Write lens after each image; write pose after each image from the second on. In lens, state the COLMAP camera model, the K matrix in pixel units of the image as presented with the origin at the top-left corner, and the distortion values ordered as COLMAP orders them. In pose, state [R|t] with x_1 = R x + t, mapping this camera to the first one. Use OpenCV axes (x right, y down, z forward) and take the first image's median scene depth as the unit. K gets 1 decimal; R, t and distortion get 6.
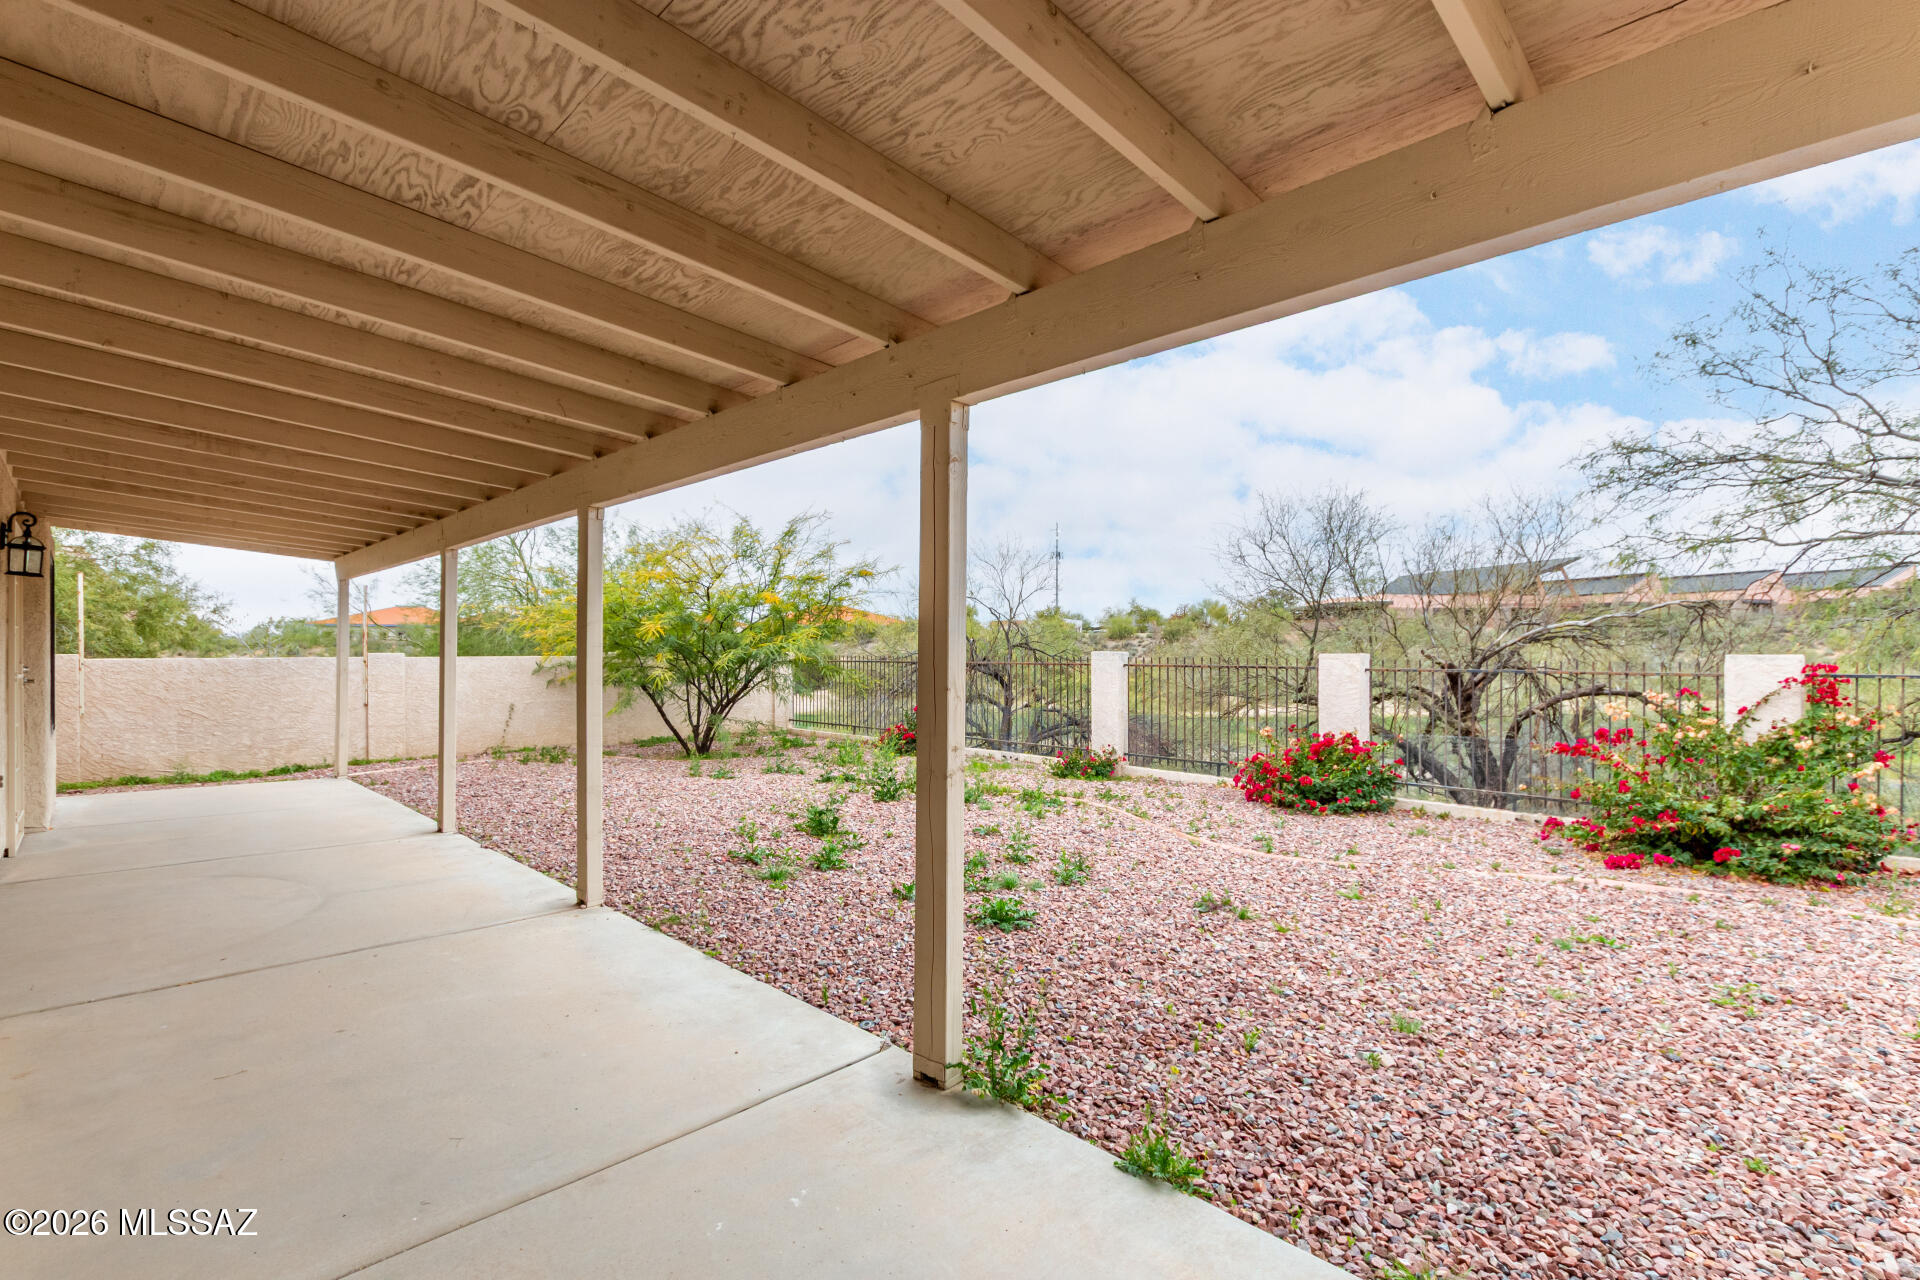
lens RADIAL K [[882.6, 0, 957.5], [0, 882.6, 651.0], [0, 0, 1]] dist [0.000422, -0.000056]
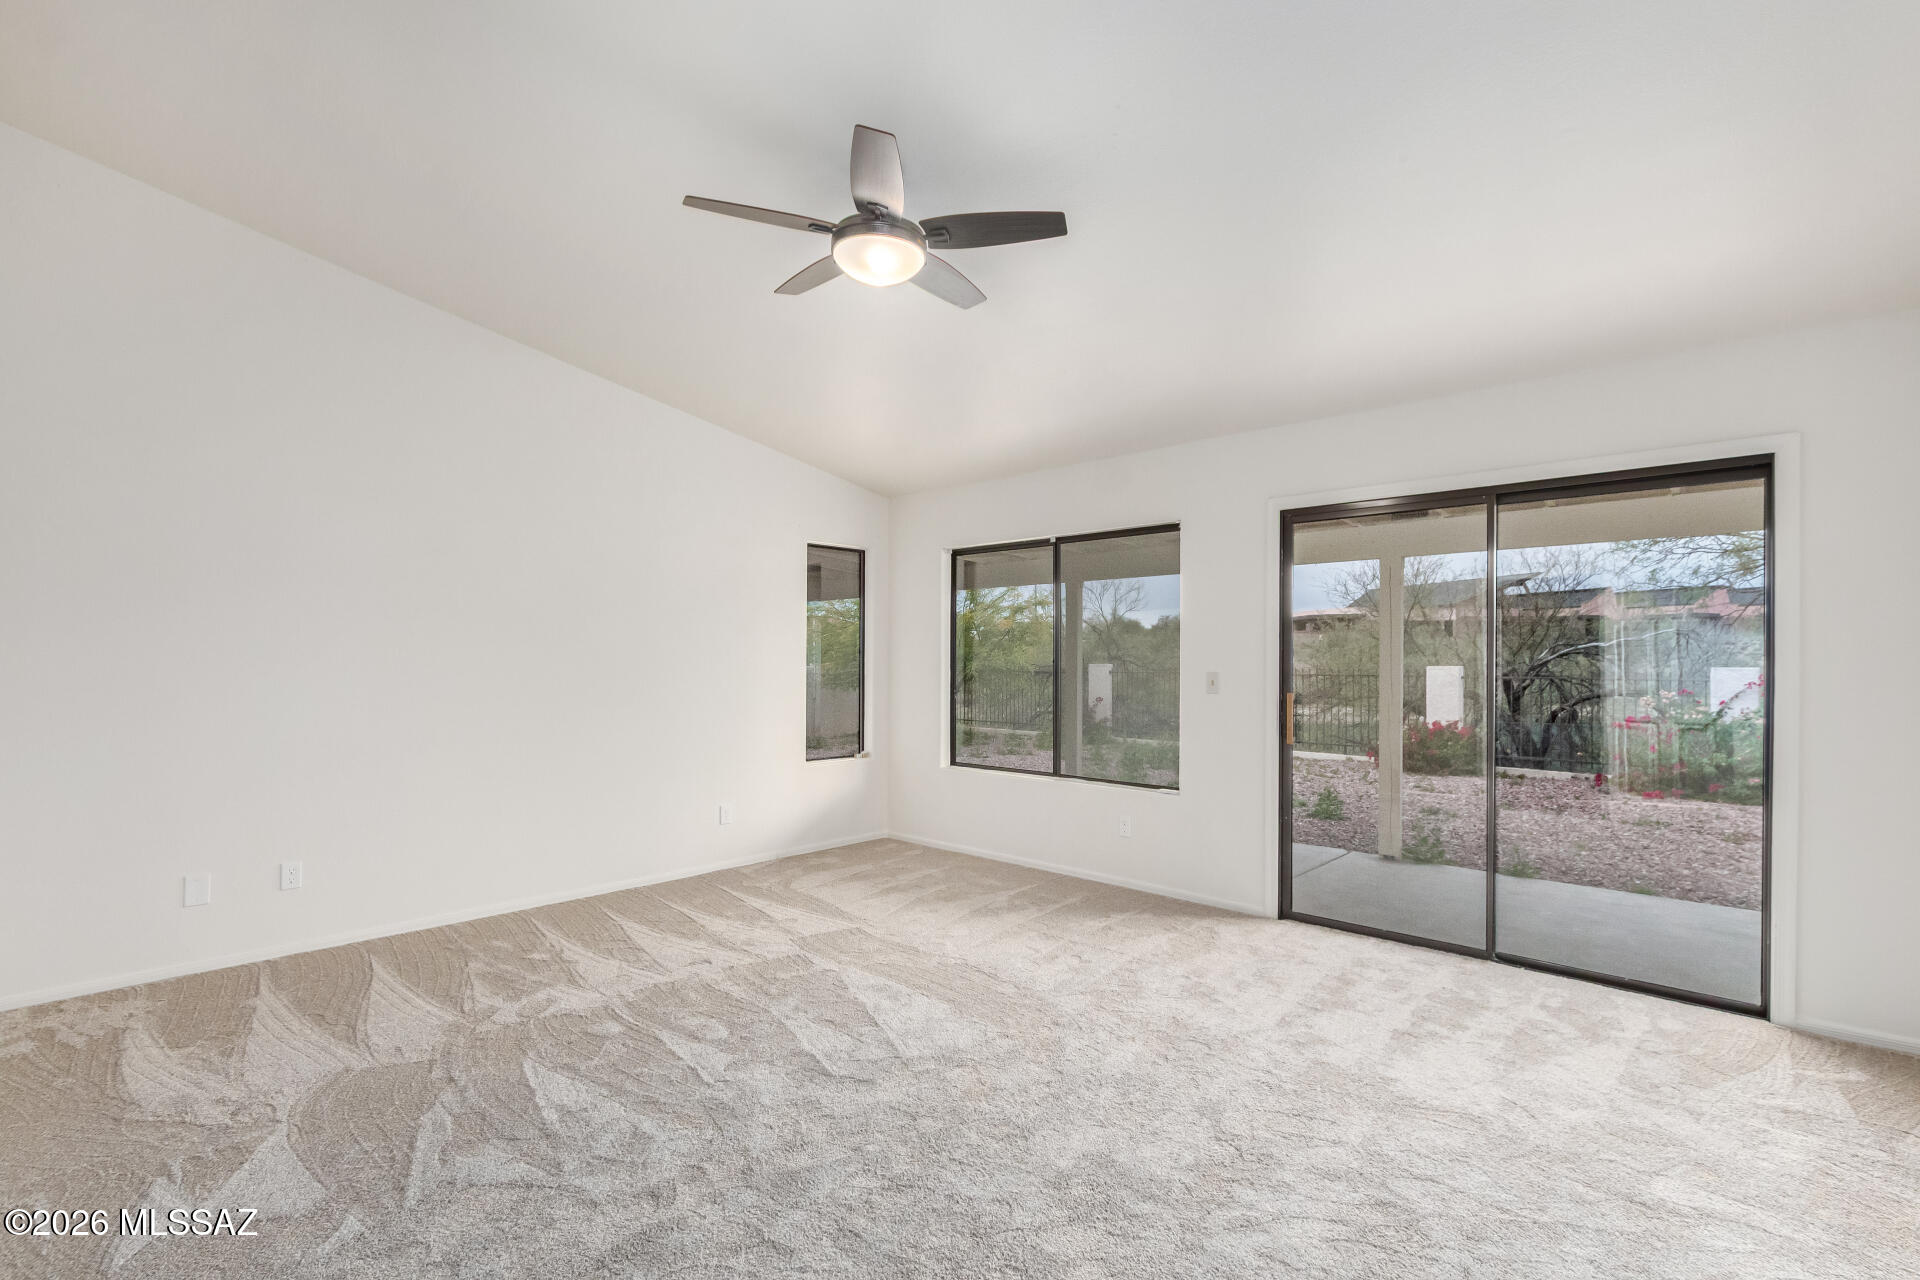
lens RADIAL K [[882.6, 0, 957.5], [0, 882.6, 651.0], [0, 0, 1]] dist [0.000422, -0.000056]
pose [[0.999497, 0.004689, 0.031364, -0.444691], [-0.004352, 0.999932, -0.010785, -0.003548], [-0.031413, 0.010643, 0.999450, -0.453595]]
